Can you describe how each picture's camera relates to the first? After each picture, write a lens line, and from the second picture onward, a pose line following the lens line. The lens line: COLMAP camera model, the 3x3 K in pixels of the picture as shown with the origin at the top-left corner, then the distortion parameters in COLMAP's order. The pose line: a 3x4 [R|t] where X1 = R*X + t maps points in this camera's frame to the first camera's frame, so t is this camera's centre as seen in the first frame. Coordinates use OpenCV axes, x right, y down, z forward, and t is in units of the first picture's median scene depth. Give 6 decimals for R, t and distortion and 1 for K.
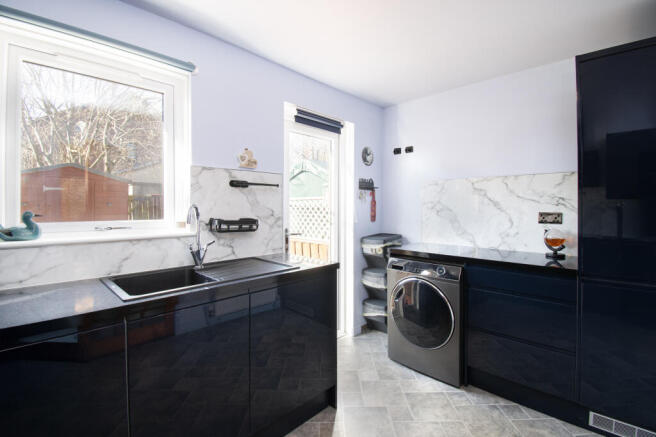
lens RADIAL K [[290.5, 0, 328.0], [0, 290.5, 218.5], [0, 0, 1]] dist [-0.035769, -0.000269]
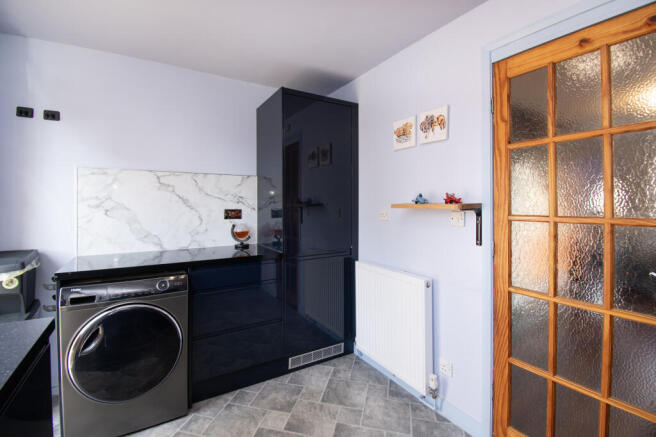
lens RADIAL K [[305.5, 0, 329.1], [0, 305.5, 208.0], [0, 0, 1]] dist [0.001831, 0.000180]
pose [[0.238707, -0.009512, 0.971045, -0.325364], [0.041697, 0.999130, -0.000463, -0.009312], [-0.970196, 0.040600, 0.238896, 0.337023]]
